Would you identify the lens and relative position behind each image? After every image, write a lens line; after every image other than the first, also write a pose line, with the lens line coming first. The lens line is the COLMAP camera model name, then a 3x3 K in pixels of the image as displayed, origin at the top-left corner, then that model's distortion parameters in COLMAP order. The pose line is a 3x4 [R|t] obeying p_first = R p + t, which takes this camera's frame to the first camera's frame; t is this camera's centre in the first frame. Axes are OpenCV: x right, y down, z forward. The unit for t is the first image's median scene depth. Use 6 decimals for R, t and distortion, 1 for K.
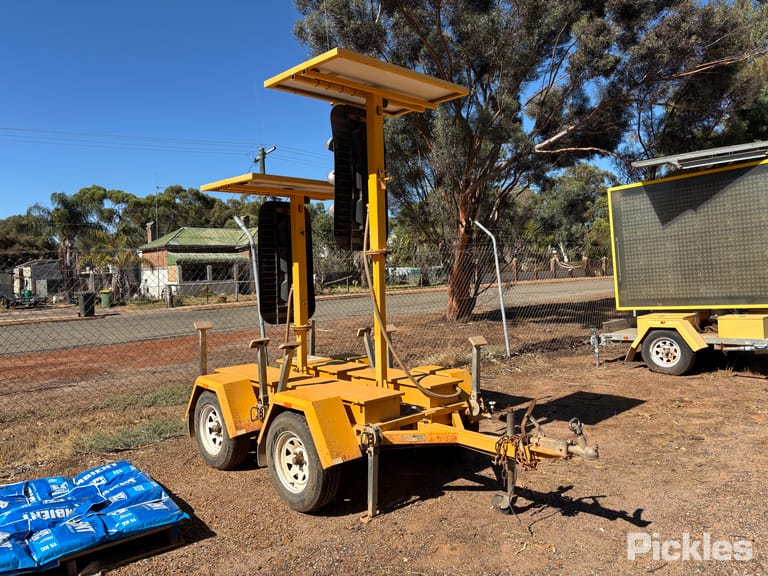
lens RADIAL K [[603.4, 0, 384.0], [0, 603.4, 288.0], [0, 0, 1]] dist [0.065942, -0.108530]
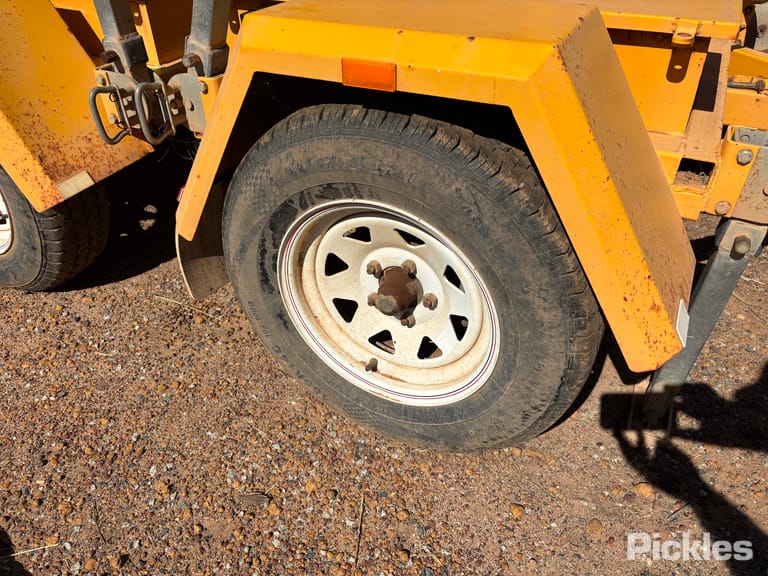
lens RADIAL K [[603.4, 0, 384.0], [0, 603.4, 288.0], [0, 0, 1]] dist [0.065942, -0.108530]
pose [[0.936191, -0.201741, 0.287832, -0.214398], [0.002006, 0.821940, 0.569571, 0.135560], [-0.351487, -0.532649, 0.769897, 0.794651]]
